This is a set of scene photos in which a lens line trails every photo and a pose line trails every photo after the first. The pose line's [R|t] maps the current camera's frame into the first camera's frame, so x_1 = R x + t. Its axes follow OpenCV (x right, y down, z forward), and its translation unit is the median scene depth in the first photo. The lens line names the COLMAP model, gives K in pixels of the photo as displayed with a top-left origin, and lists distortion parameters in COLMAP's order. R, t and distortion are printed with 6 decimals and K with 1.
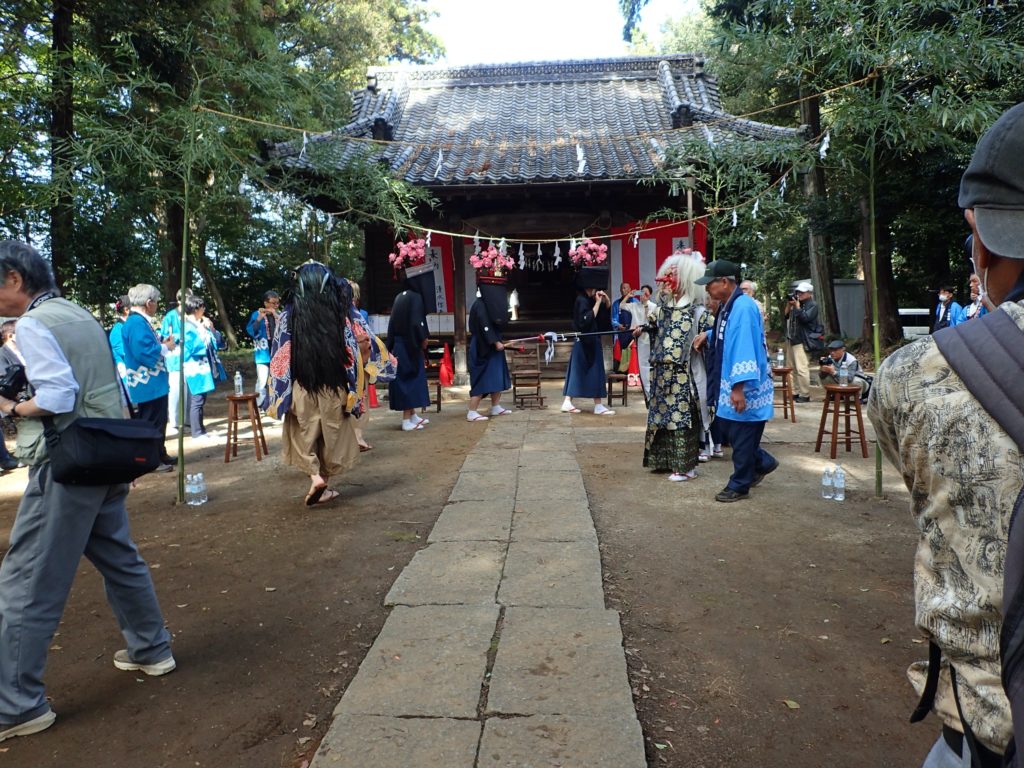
lens RADIAL K [[746.5, 0, 527.0], [0, 746.5, 371.6], [0, 0, 1]] dist [-0.002165, 0.016361]
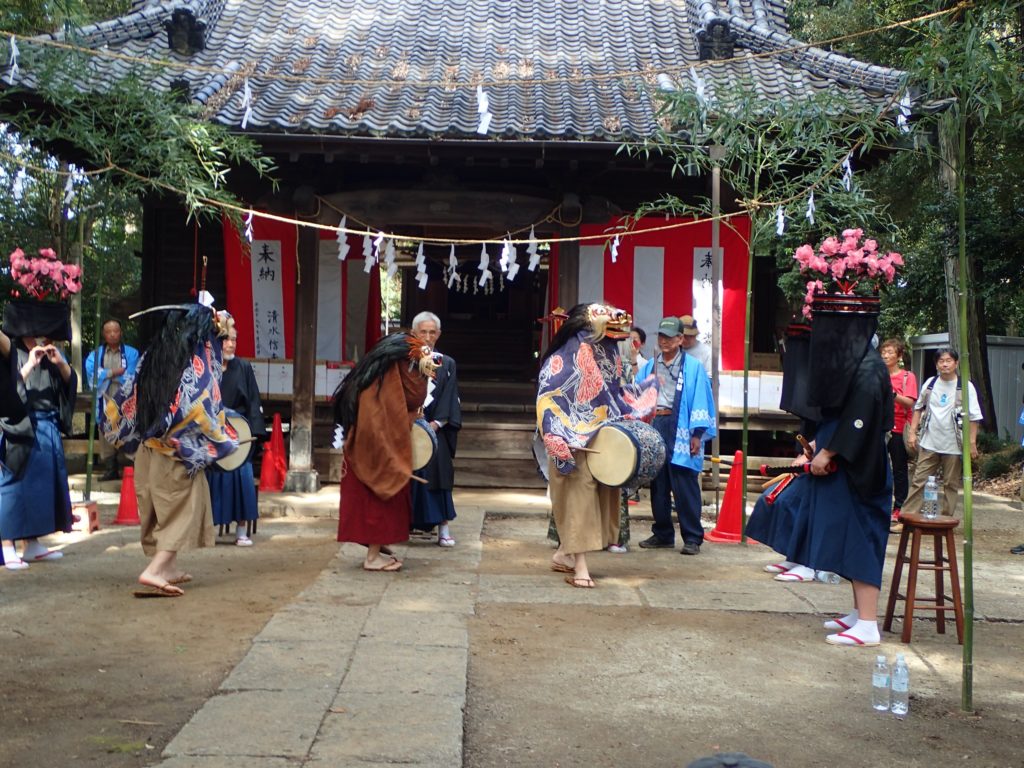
lens RADIAL K [[1385.5, 0, 527.8], [0, 1385.5, 357.1], [0, 0, 1]] dist [0.014554, 0.000000]
pose [[0.997615, 0.049846, 0.047738, 0.034157], [-0.045456, 0.994993, -0.089009, 0.003105], [-0.051936, 0.086627, 0.994886, -0.041491]]
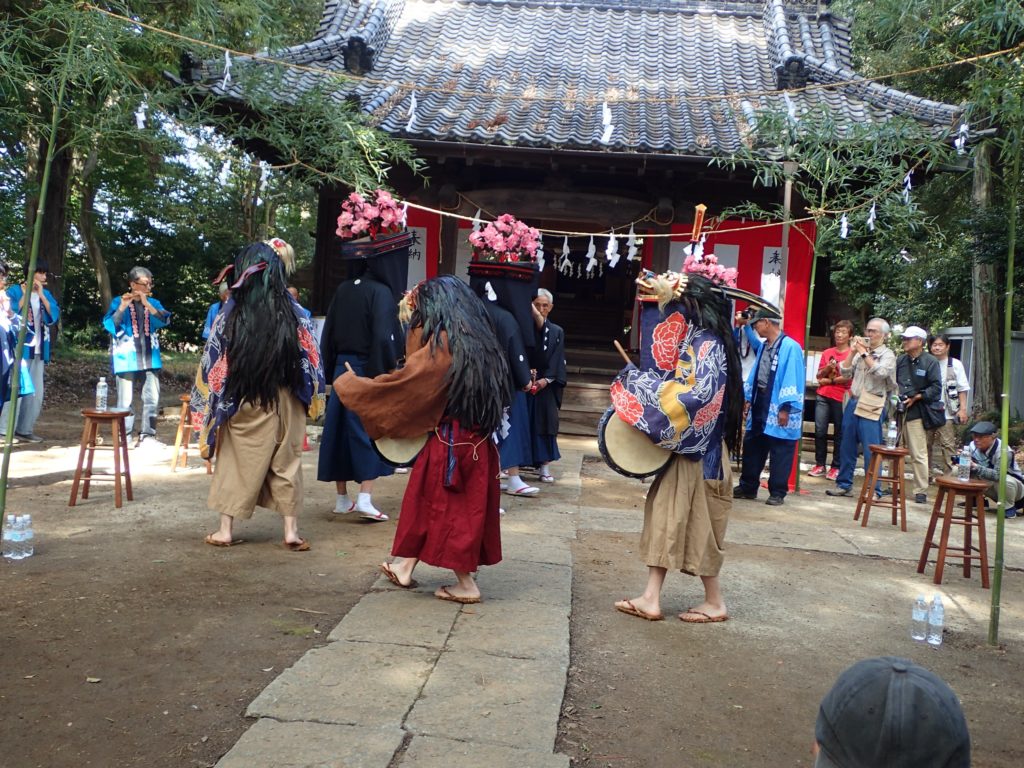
lens RADIAL K [[1116.2, 0, 531.5], [0, 1116.2, 364.7], [0, 0, 1]] dist [0.010752, 0.000000]
pose [[0.995154, 0.095527, -0.023303, 0.024881], [-0.096637, 0.993941, -0.052377, 0.003219], [0.018159, 0.054375, 0.998355, -0.026555]]
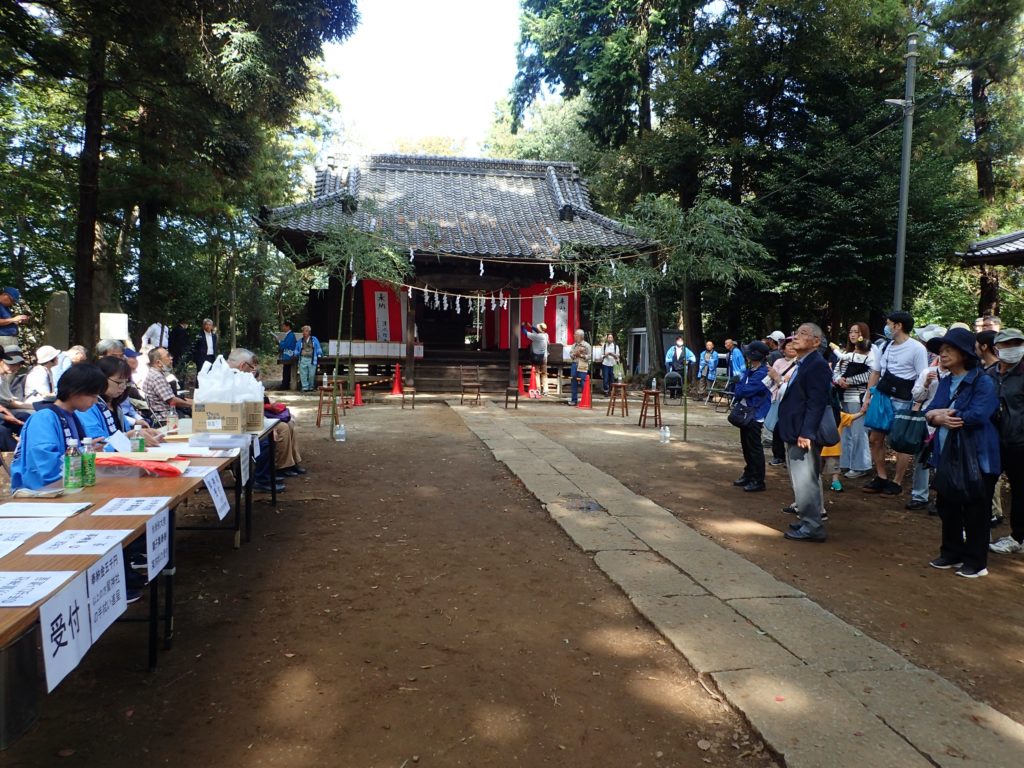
lens RADIAL K [[746.5, 0, 515.6], [0, 746.5, 380.7], [0, 0, 1]] dist [-0.002165, 0.016361]
pose [[0.979319, 0.034205, 0.199412, -0.221865], [-0.027957, 0.999029, -0.034065, 0.044311], [-0.200384, 0.027785, 0.979323, -0.511534]]
